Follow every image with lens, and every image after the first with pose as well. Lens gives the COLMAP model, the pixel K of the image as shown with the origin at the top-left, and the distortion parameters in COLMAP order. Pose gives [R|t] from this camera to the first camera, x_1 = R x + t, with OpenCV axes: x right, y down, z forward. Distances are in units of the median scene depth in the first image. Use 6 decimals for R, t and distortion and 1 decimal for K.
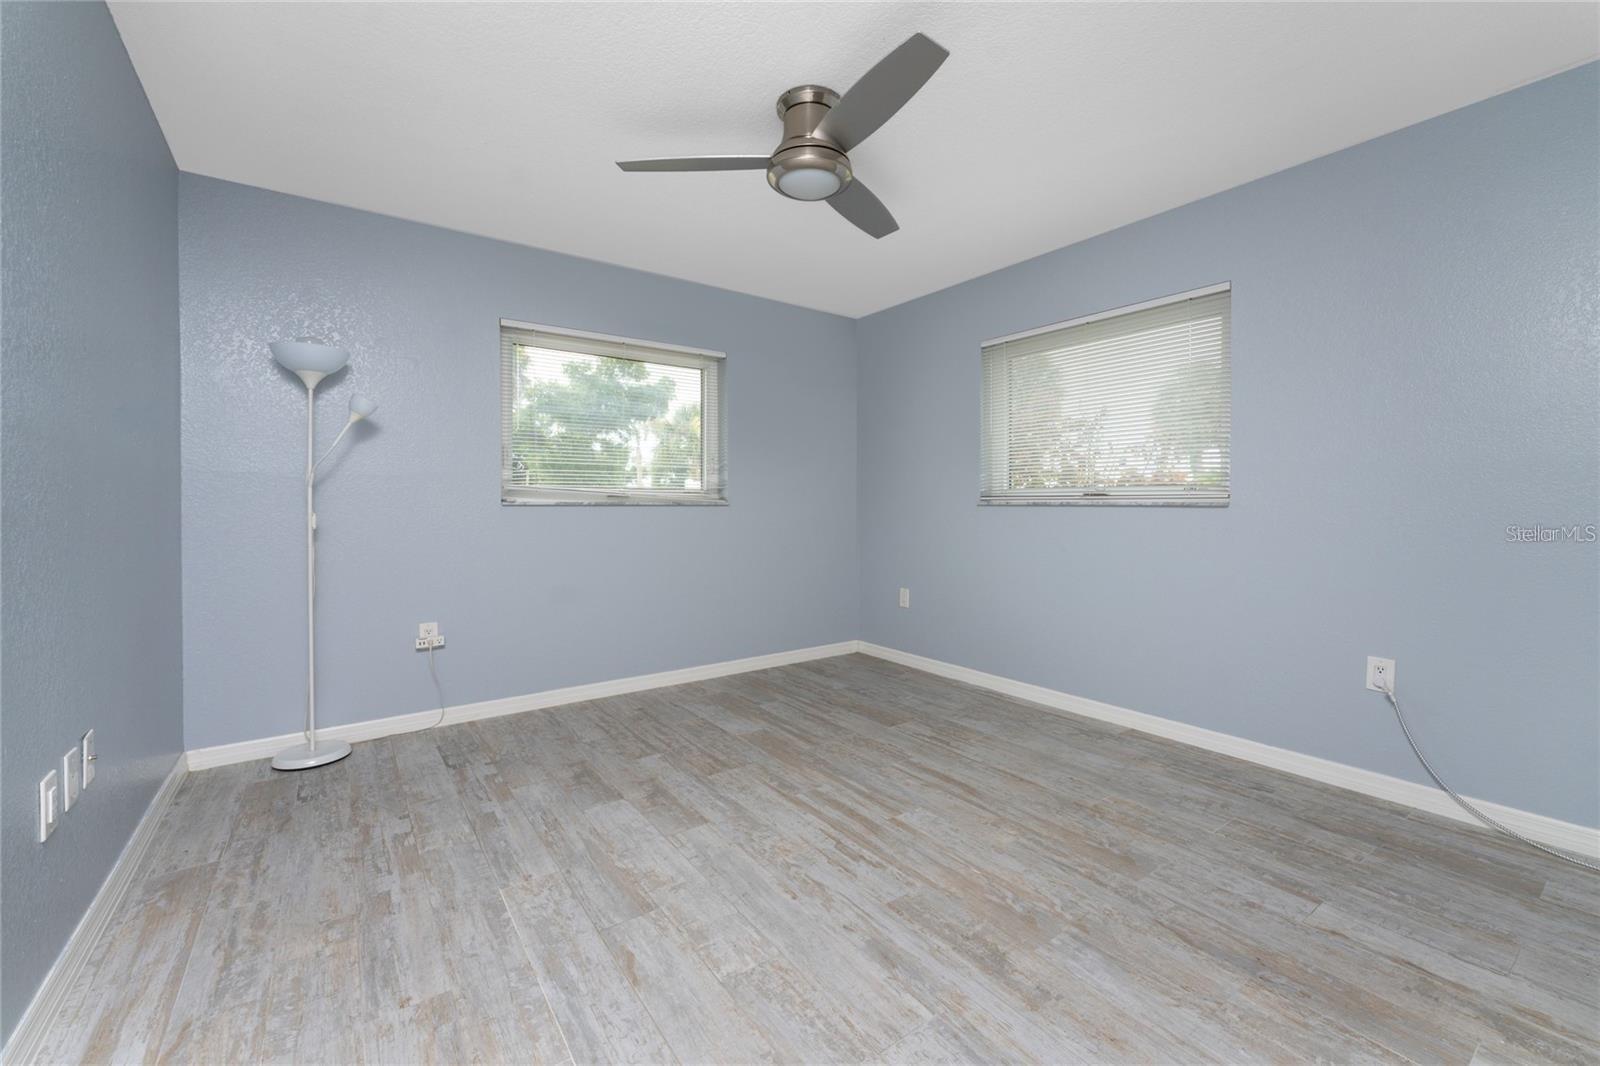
lens RADIAL K [[649.0, 0, 799.4], [0, 649.0, 518.6], [0, 0, 1]] dist [0.000644, -0.000053]
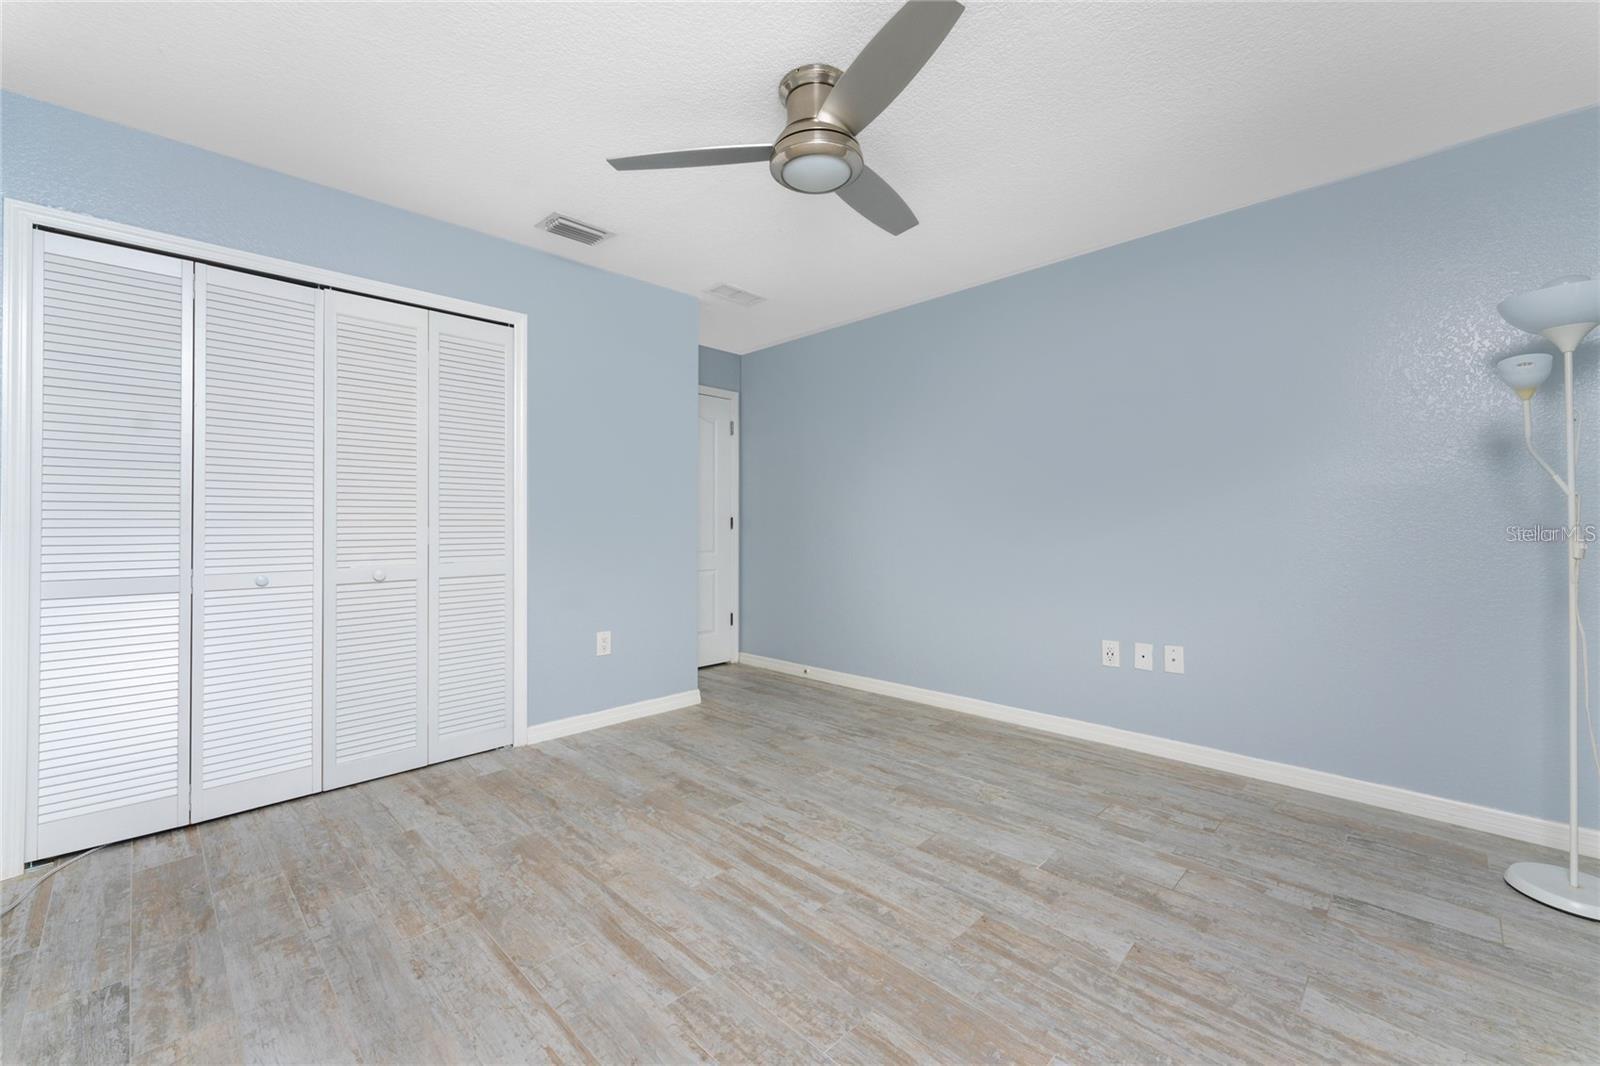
lens RADIAL K [[649.0, 0, 799.4], [0, 649.0, 518.6], [0, 0, 1]] dist [0.000644, -0.000053]
pose [[-0.985401, 0.002663, -0.170226, 0.187462], [0.000152, 0.999891, 0.014764, -0.041185], [0.170247, 0.014523, -0.985294, 1.810572]]
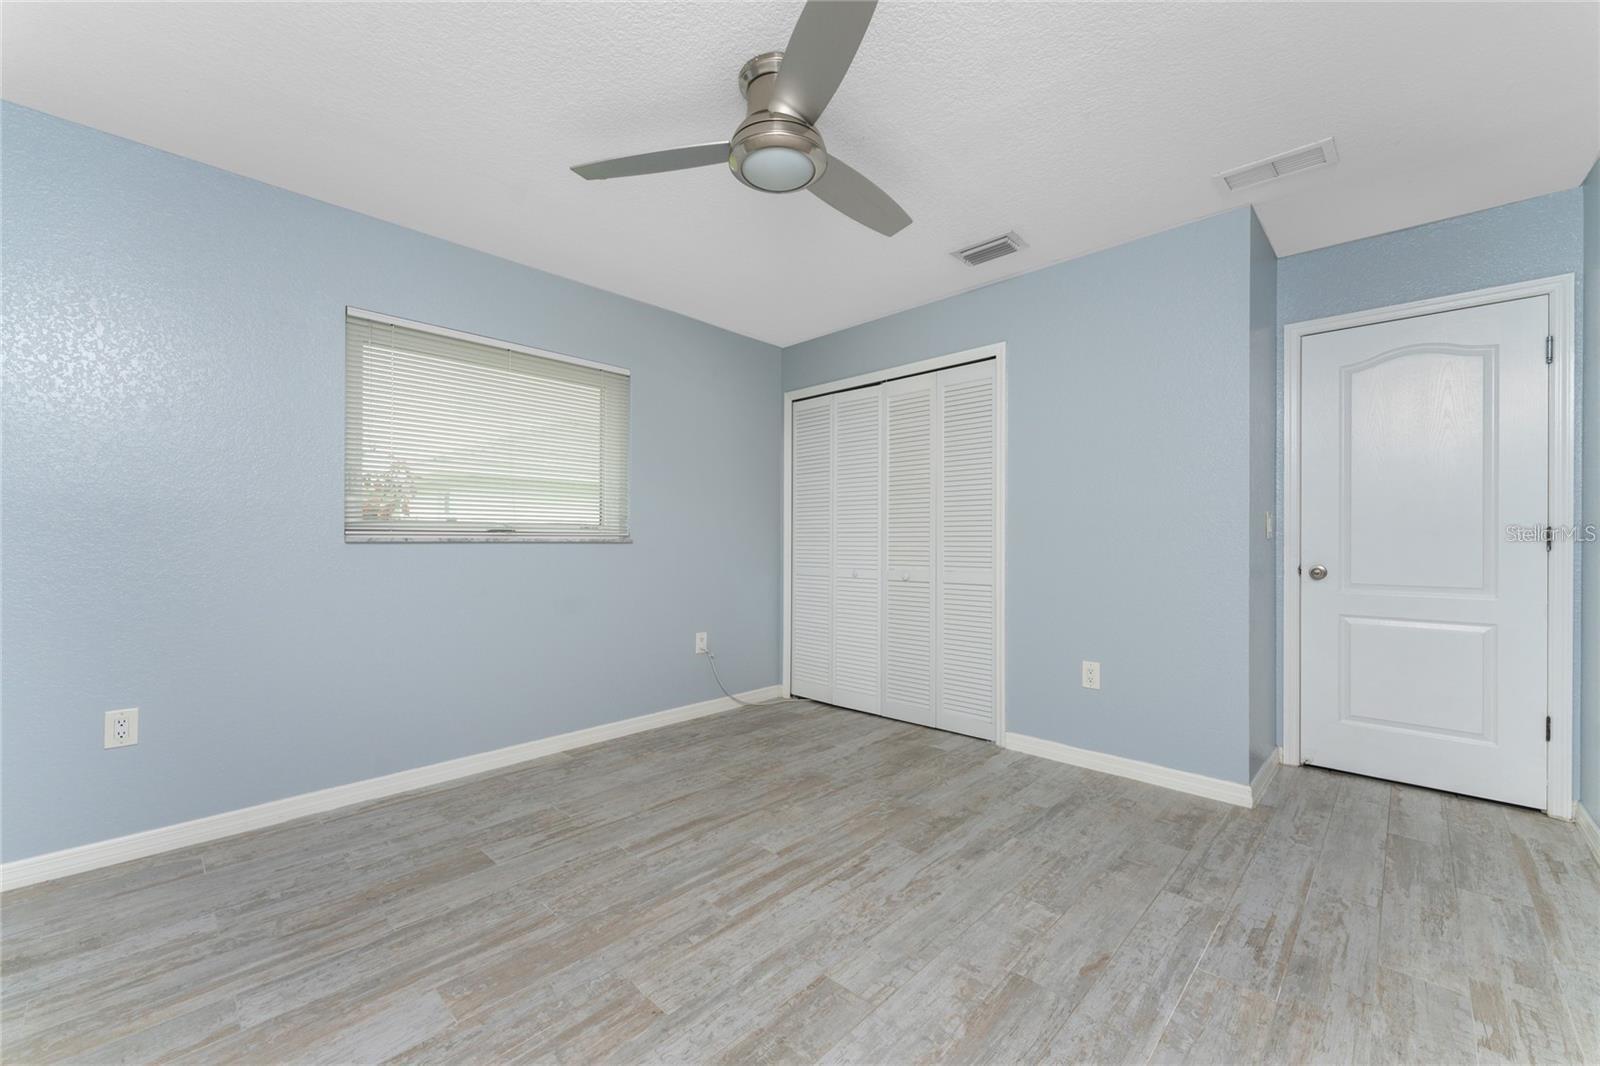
lens RADIAL K [[636.4, 0, 800.5], [0, 636.4, 540.9], [0, 0, 1]] dist [0.000789, -0.000174]
pose [[-0.179861, -0.000453, 0.983692, -0.788182], [0.022934, 0.999726, 0.004654, -0.024072], [-0.983425, 0.023397, -0.179802, 1.072699]]
